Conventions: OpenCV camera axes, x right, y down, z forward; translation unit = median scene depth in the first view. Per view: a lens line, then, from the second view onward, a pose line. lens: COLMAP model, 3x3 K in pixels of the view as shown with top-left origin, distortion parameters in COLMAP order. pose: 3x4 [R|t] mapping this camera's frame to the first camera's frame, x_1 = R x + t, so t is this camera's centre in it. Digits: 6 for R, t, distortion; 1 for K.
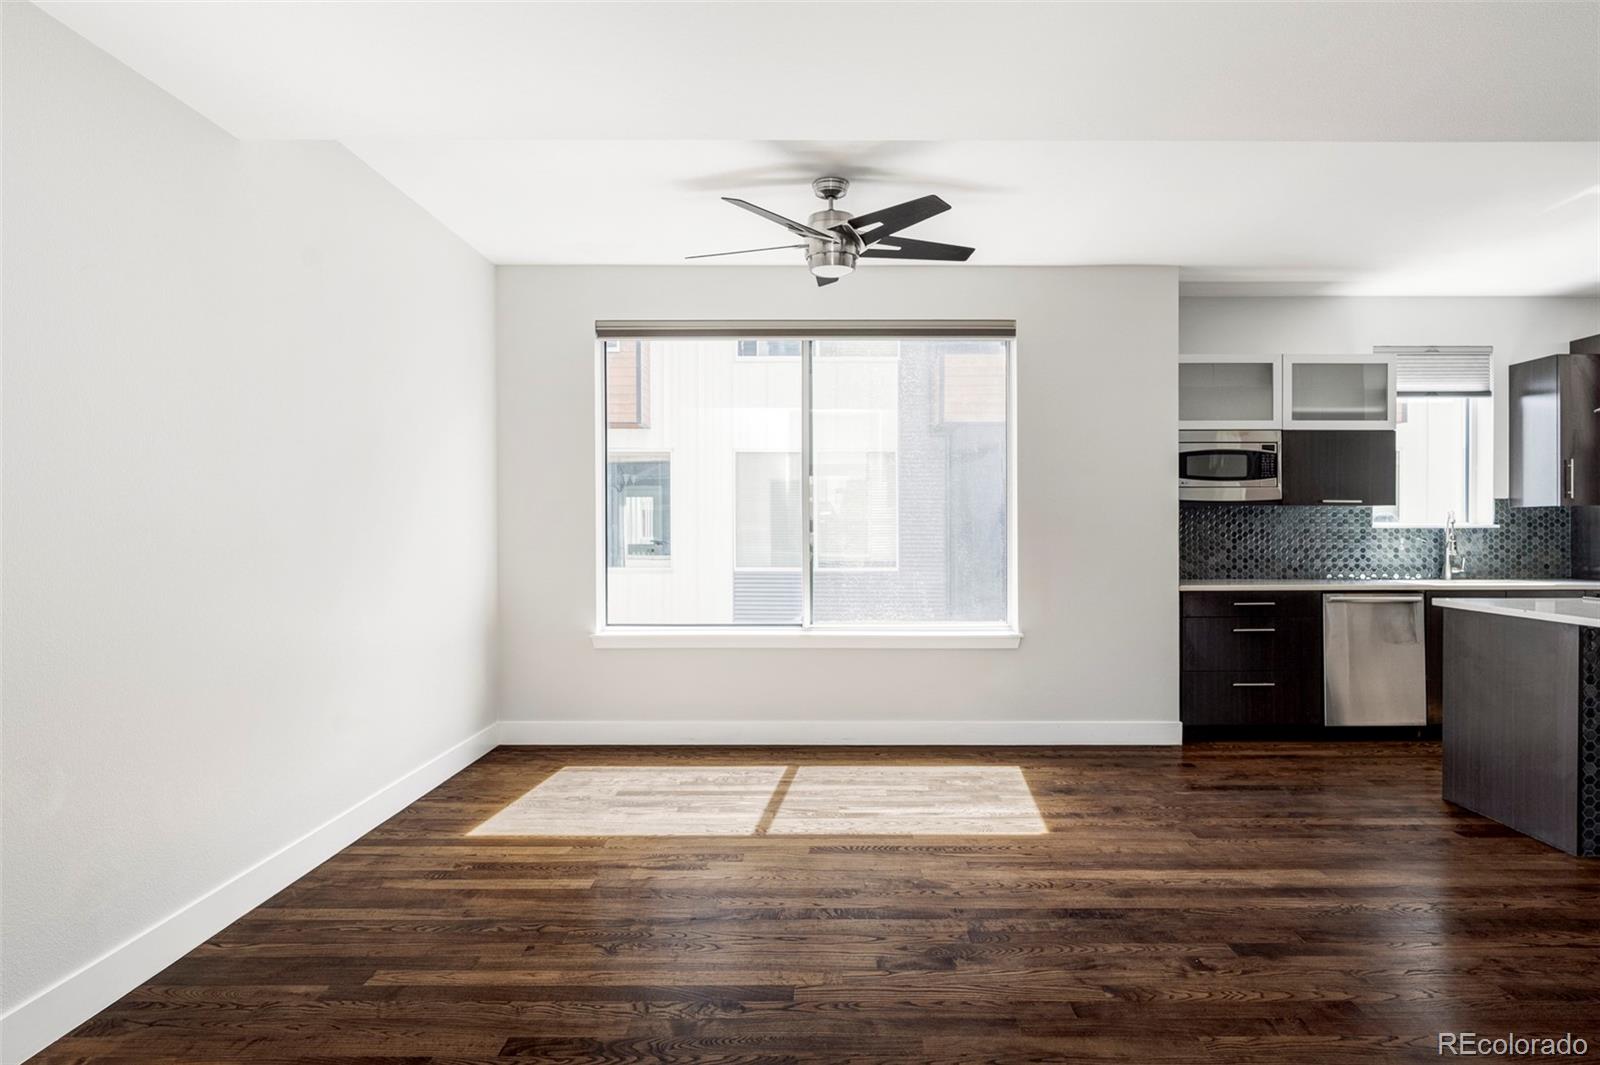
lens RADIAL K [[909.1, 0, 839.4], [0, 909.1, 529.8], [0, 0, 1]] dist [-0.005712, 0.003839]
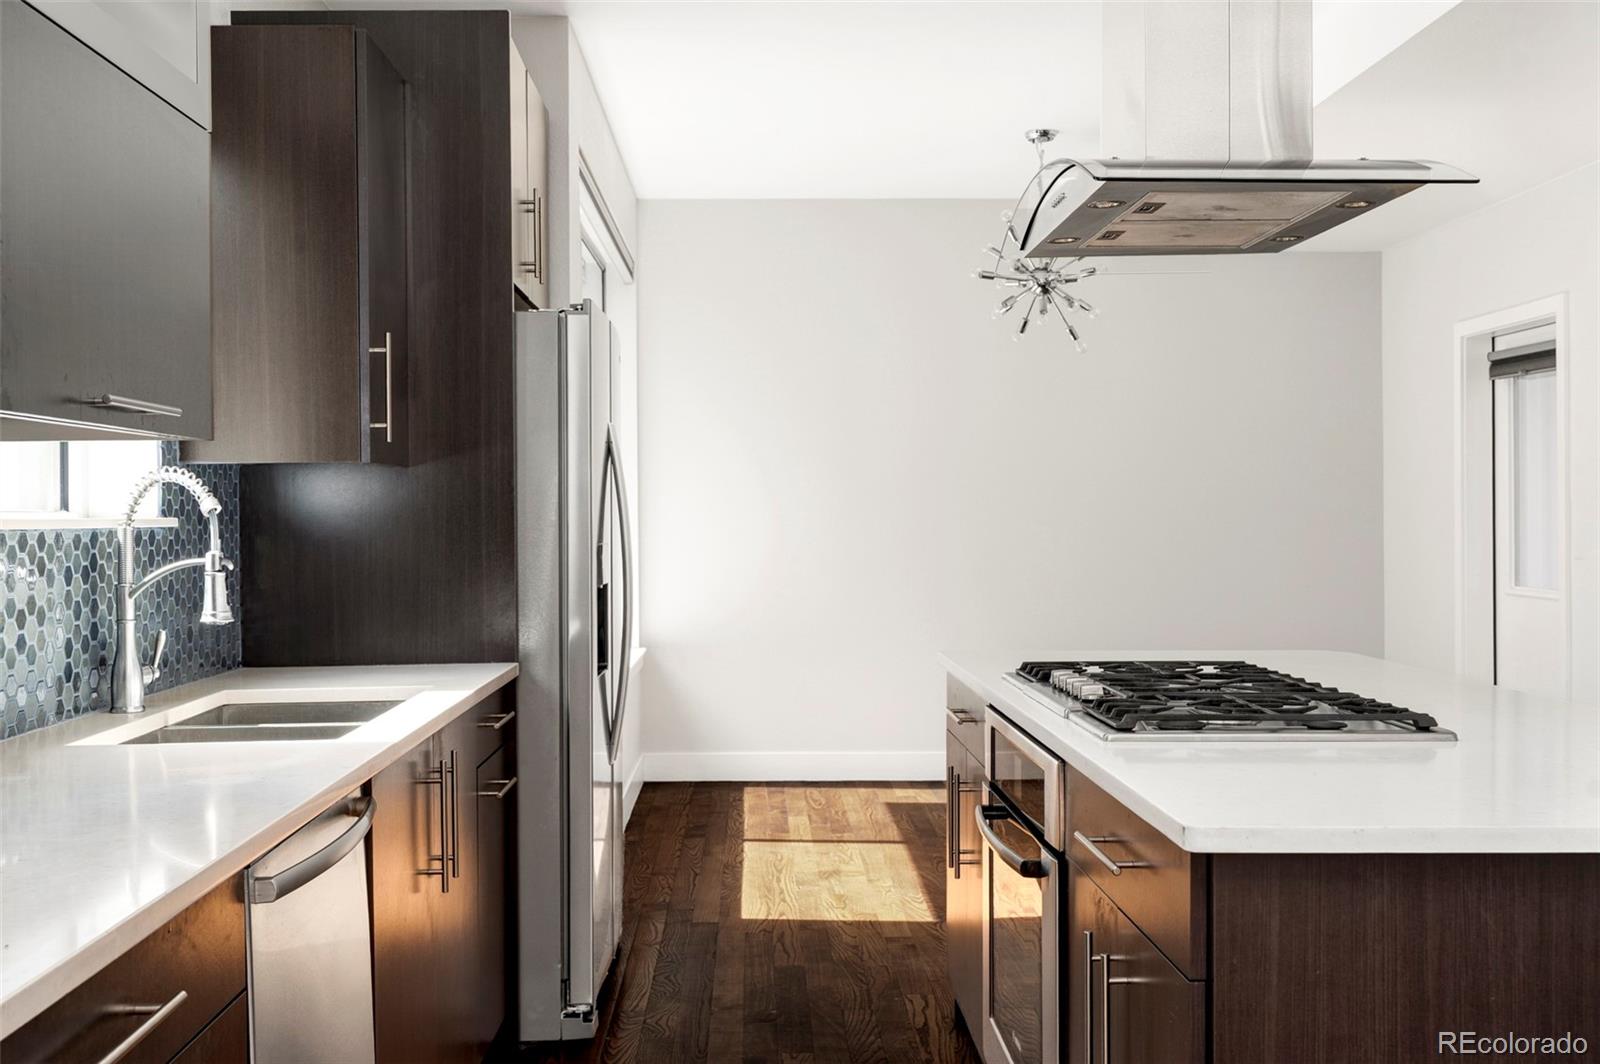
lens RADIAL K [[1625.1, 0, 792.8], [0, 1625.1, 527.7], [0, 0, 1]] dist [-0.007184, 0.000000]
pose [[-0.002812, -0.006017, 0.999978, 0.185367], [0.009399, 0.999938, 0.006043, -0.004484], [-0.999952, 0.009416, -0.002755, 0.894498]]
